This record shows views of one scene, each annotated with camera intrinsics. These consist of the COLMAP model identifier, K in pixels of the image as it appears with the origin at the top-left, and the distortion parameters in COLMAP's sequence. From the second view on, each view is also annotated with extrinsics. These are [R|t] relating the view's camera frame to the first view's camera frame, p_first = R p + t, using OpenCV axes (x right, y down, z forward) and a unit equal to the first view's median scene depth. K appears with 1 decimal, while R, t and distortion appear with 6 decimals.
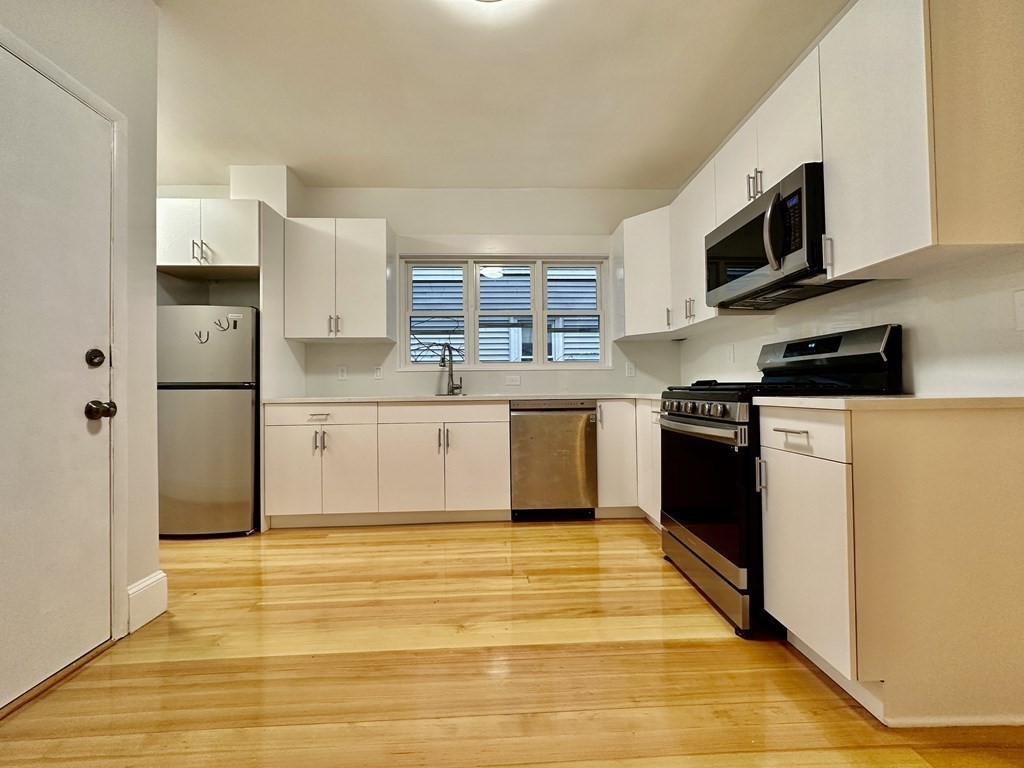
lens RADIAL K [[407.8, 0, 514.6], [0, 407.8, 382.5], [0, 0, 1]] dist [-0.006615, 0.000963]
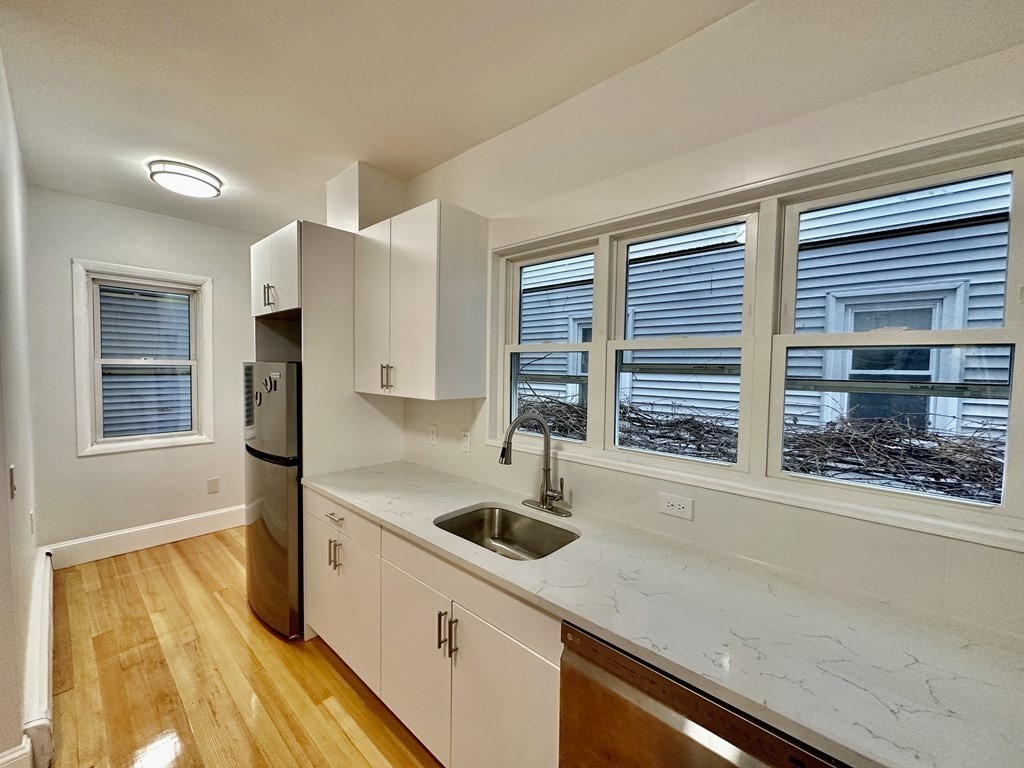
lens RADIAL K [[407.8, 0, 511.4], [0, 407.8, 381.7], [0, 0, 1]] dist [-0.006615, 0.000963]
pose [[0.706070, 0.054434, -0.706046, 0.212467], [-0.012577, 0.997848, 0.064353, -0.203214], [0.708030, -0.036557, 0.705236, 0.743514]]
